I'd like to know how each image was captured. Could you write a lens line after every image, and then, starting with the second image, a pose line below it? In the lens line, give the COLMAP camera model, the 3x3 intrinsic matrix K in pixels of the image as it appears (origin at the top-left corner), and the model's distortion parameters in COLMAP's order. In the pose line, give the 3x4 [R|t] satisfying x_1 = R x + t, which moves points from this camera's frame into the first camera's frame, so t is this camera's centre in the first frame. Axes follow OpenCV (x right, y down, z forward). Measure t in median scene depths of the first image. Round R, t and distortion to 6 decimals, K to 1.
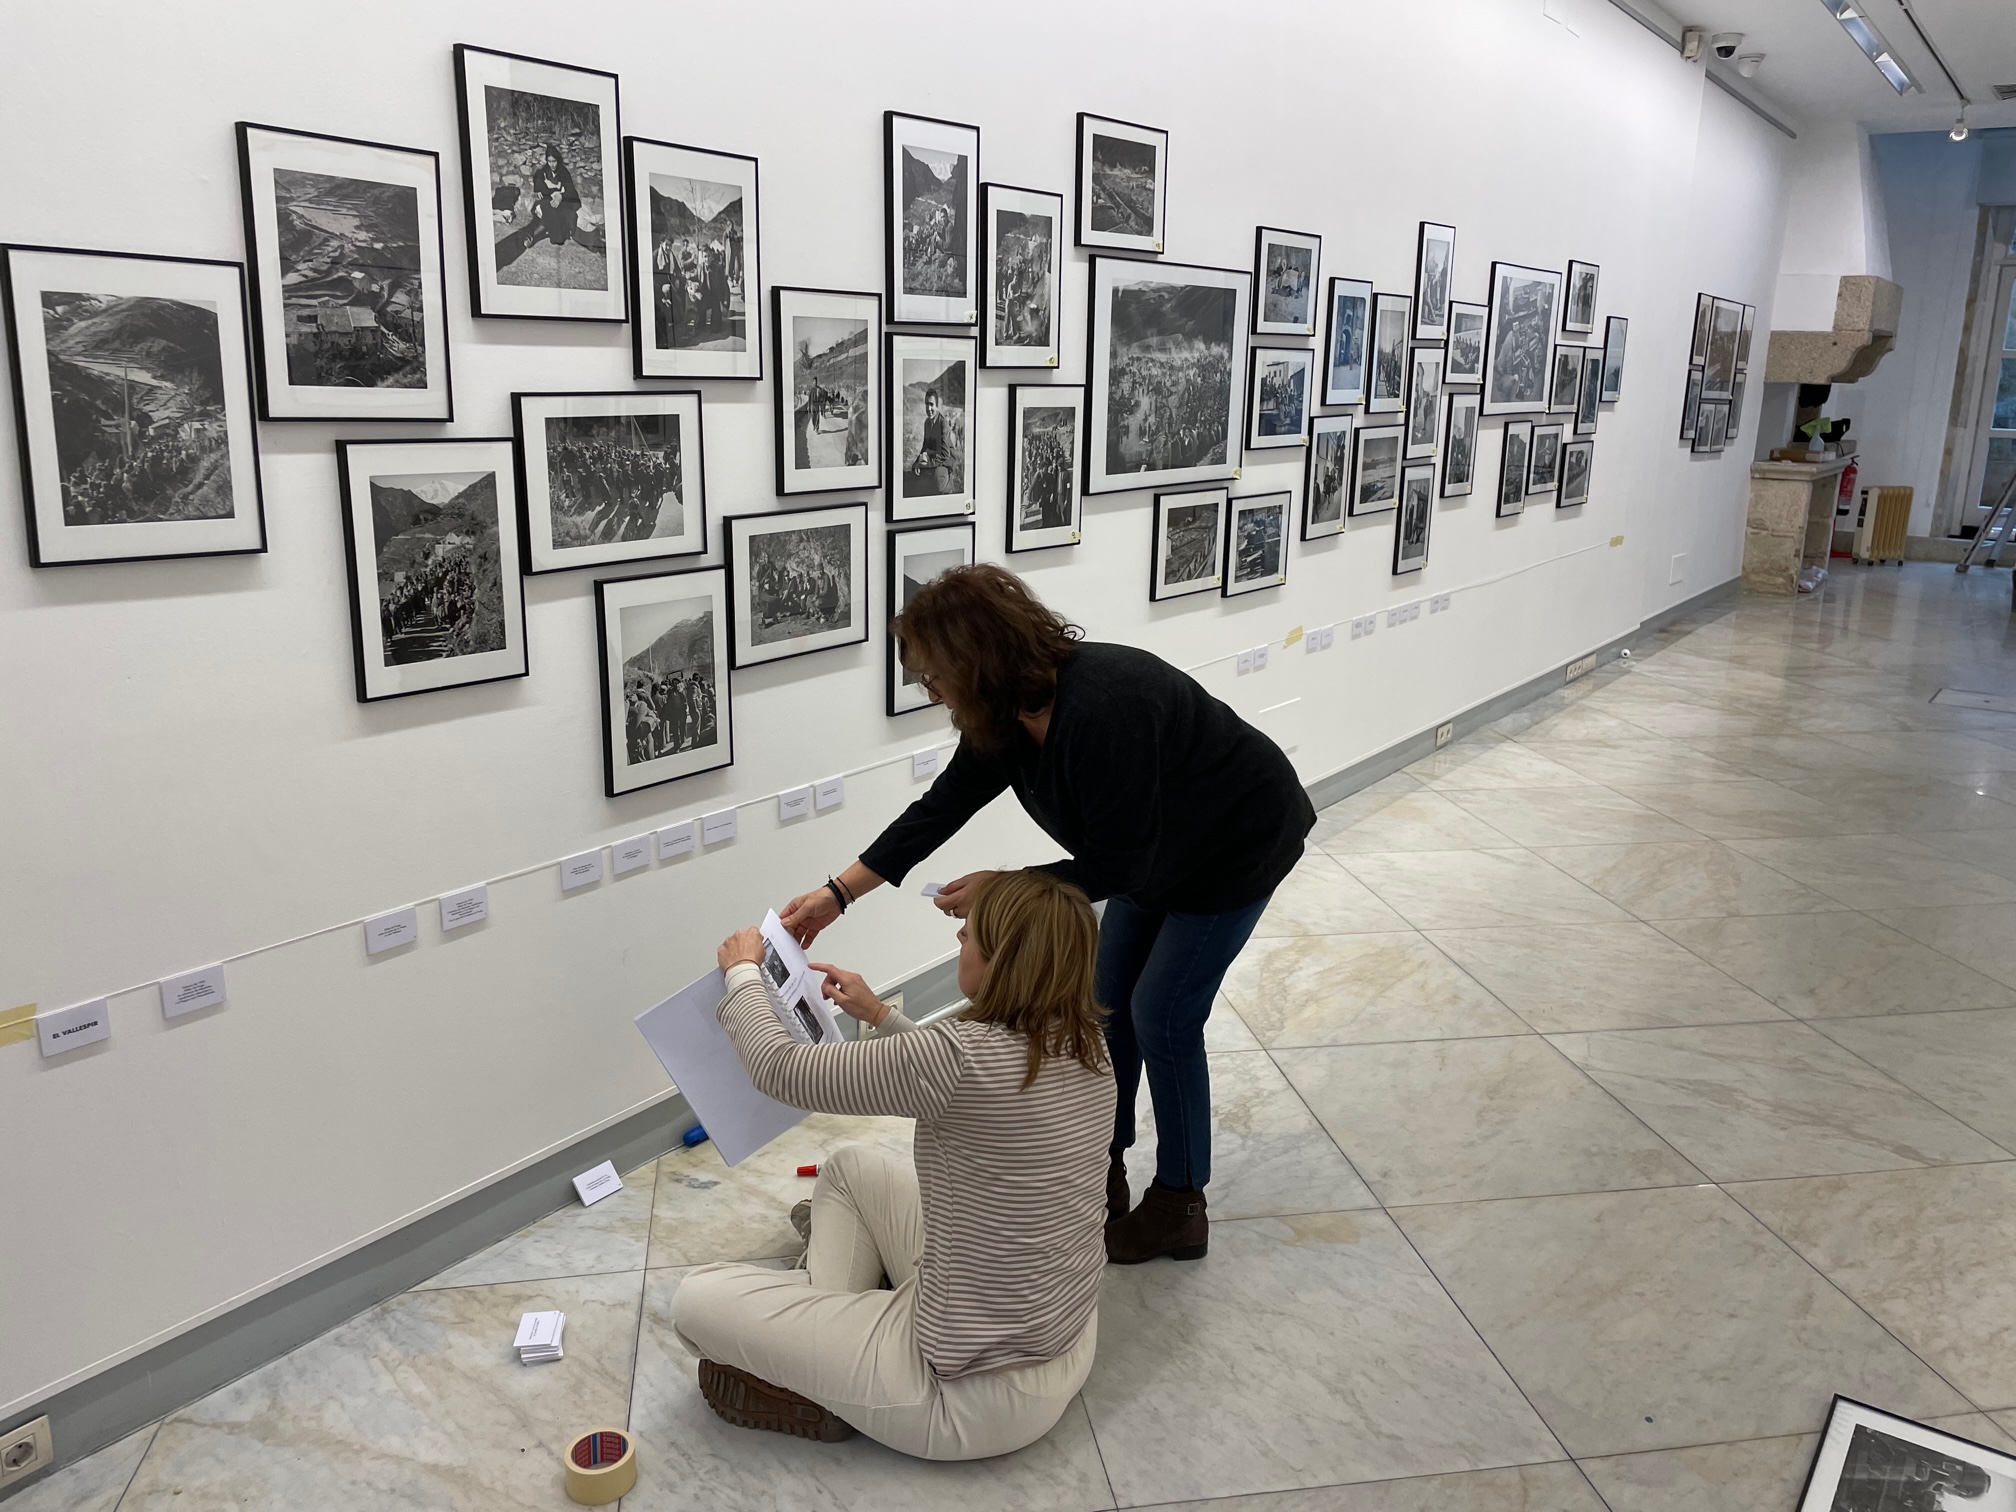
lens RADIAL K [[1528.0, 0, 999.6], [0, 1528.0, 745.4], [0, 0, 1]] dist [0.082233, -0.100370]
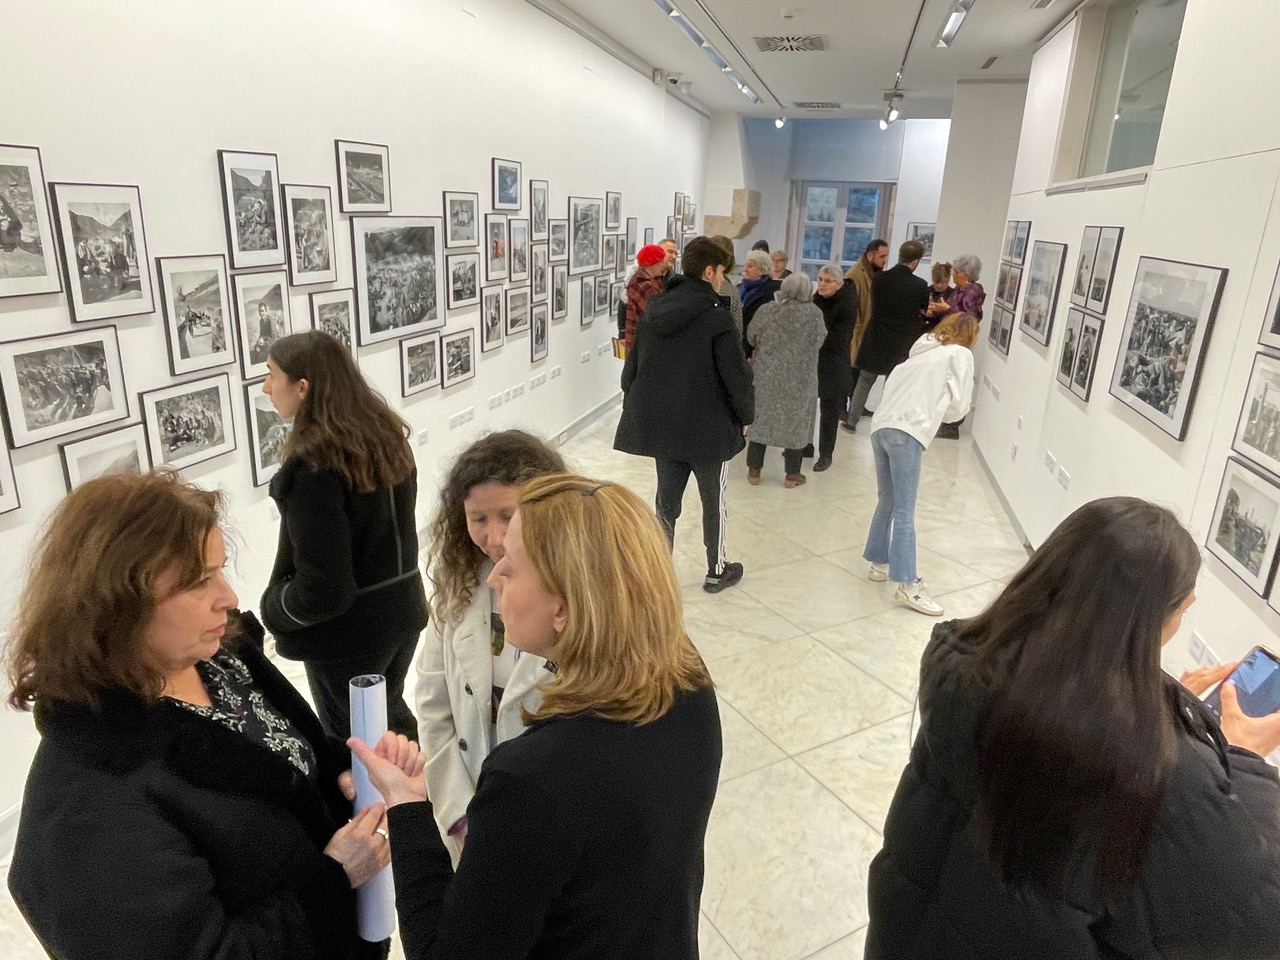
lens RADIAL K [[831.3, 0, 641.4], [0, 831.3, 480.9], [0, 0, 1]] dist [-0.040249, 0.014676]
pose [[0.932885, -0.094228, 0.347630, 0.013848], [0.064165, 0.993211, 0.097026, -0.087748], [-0.354412, -0.068208, 0.932598, -0.049623]]
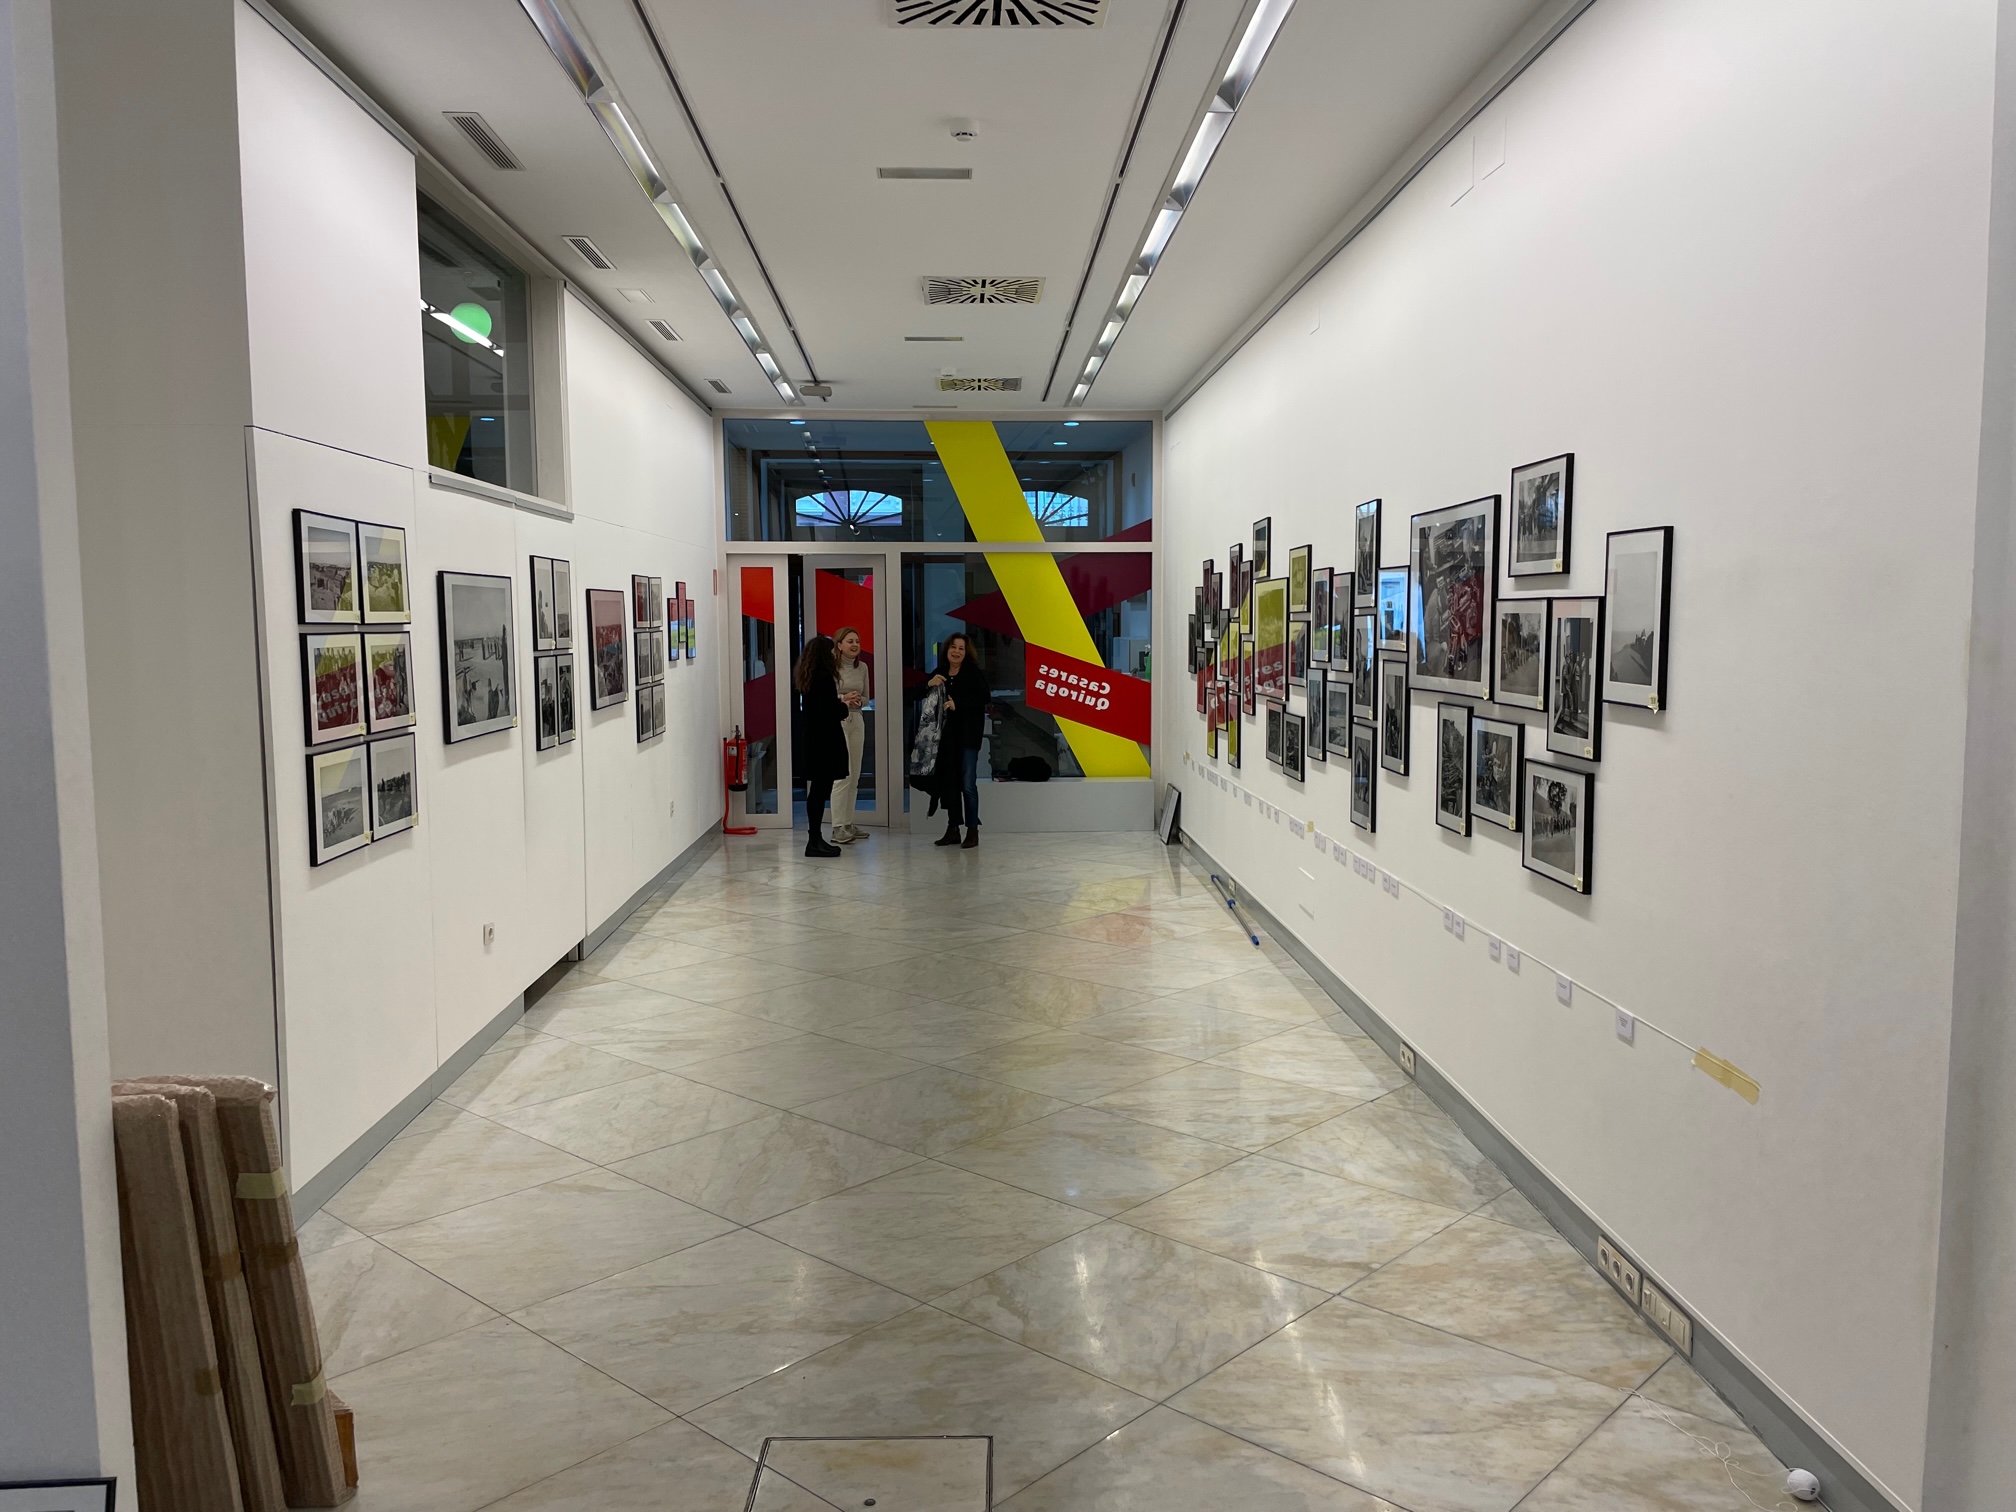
lens RADIAL K [[1528.0, 0, 1008.0], [0, 1528.0, 740.5], [0, 0, 1]] dist [0.082233, -0.100370]
pose [[-0.794238, 0.038287, -0.606400, 1.729064], [-0.148498, 0.955517, 0.254826, -0.634724], [0.589181, 0.292441, -0.753222, 2.606677]]
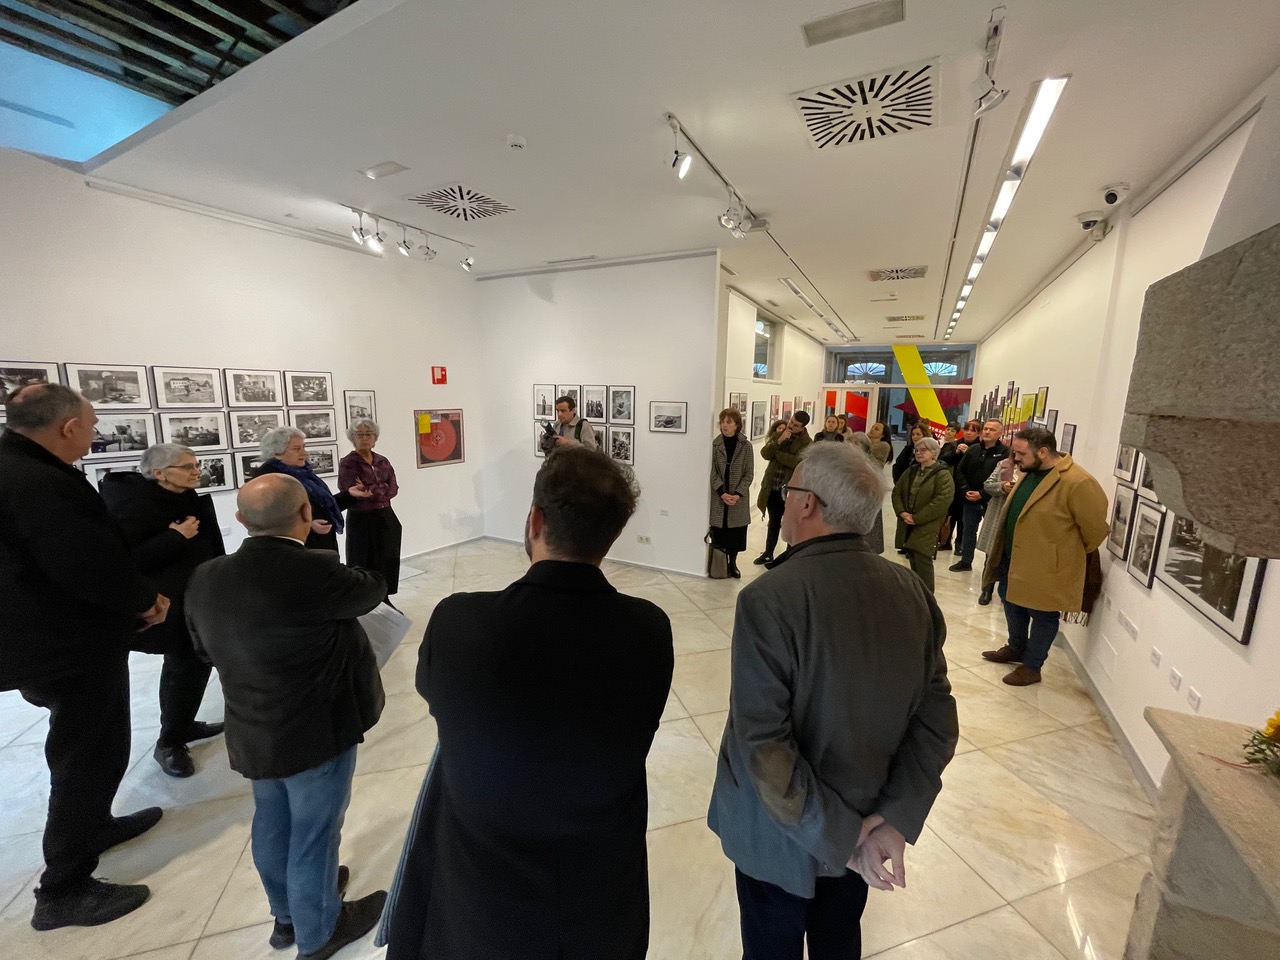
lens RADIAL K [[519.2, 0, 636.6], [0, 519.2, 474.3], [0, 0, 1]] dist [-0.003173, -0.000339]
pose [[-0.991135, -0.012019, -0.132315, 2.034051], [-0.061590, 0.923991, 0.377421, -0.847086], [0.117721, 0.382225, -0.916540, 3.199169]]
